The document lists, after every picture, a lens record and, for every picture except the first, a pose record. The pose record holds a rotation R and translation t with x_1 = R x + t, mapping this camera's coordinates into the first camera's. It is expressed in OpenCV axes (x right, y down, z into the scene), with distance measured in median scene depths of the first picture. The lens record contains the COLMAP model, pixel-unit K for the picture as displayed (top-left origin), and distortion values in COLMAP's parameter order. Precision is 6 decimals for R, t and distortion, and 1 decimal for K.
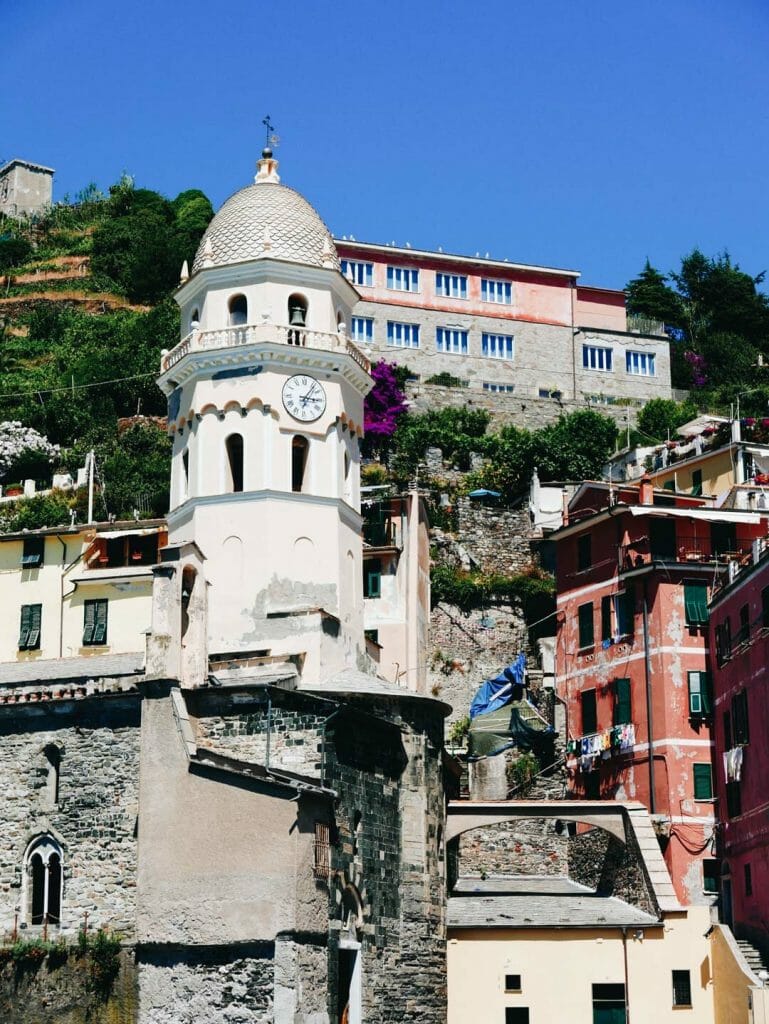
lens RADIAL K [[1977.3, 0, 384.5], [0, 1977.3, 512.0], [0, 0, 1]] dist [-0.007562, 0.219295]
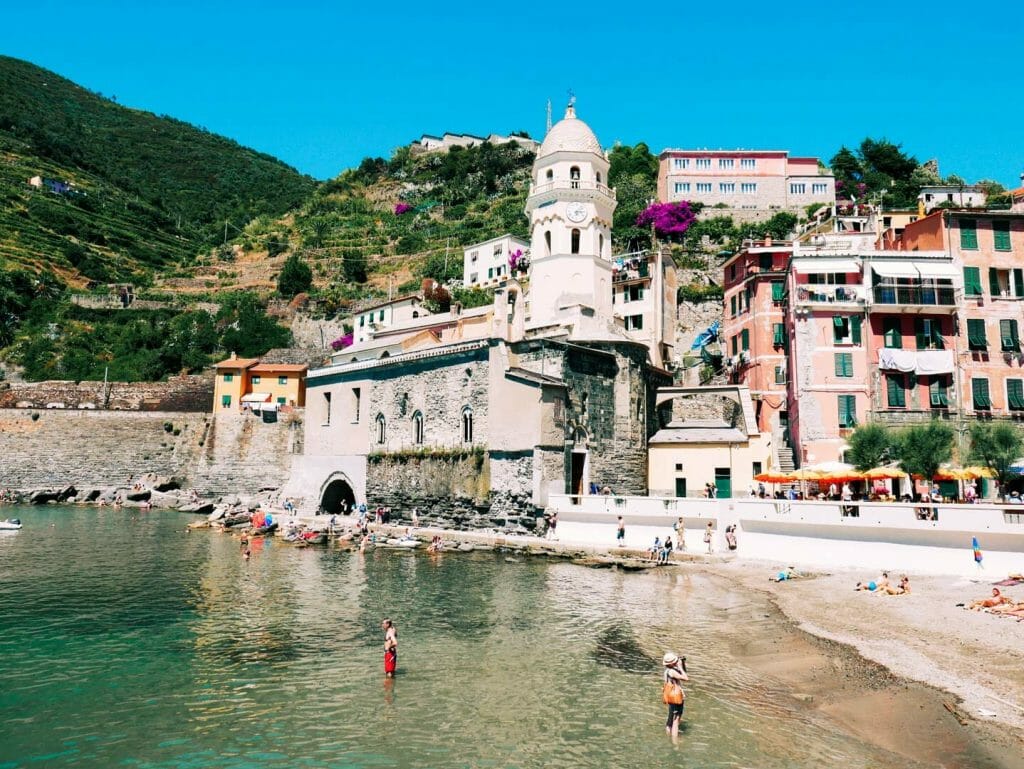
lens RADIAL K [[737.6, 0, 512.0], [0, 737.6, 384.5], [0, 0, 1]] dist [-0.037057, 0.003867]
pose [[0.928333, -0.030524, -0.370494, 0.194219], [0.078972, 0.990069, 0.116307, 0.033788], [0.363264, -0.137230, 0.921524, 0.175869]]
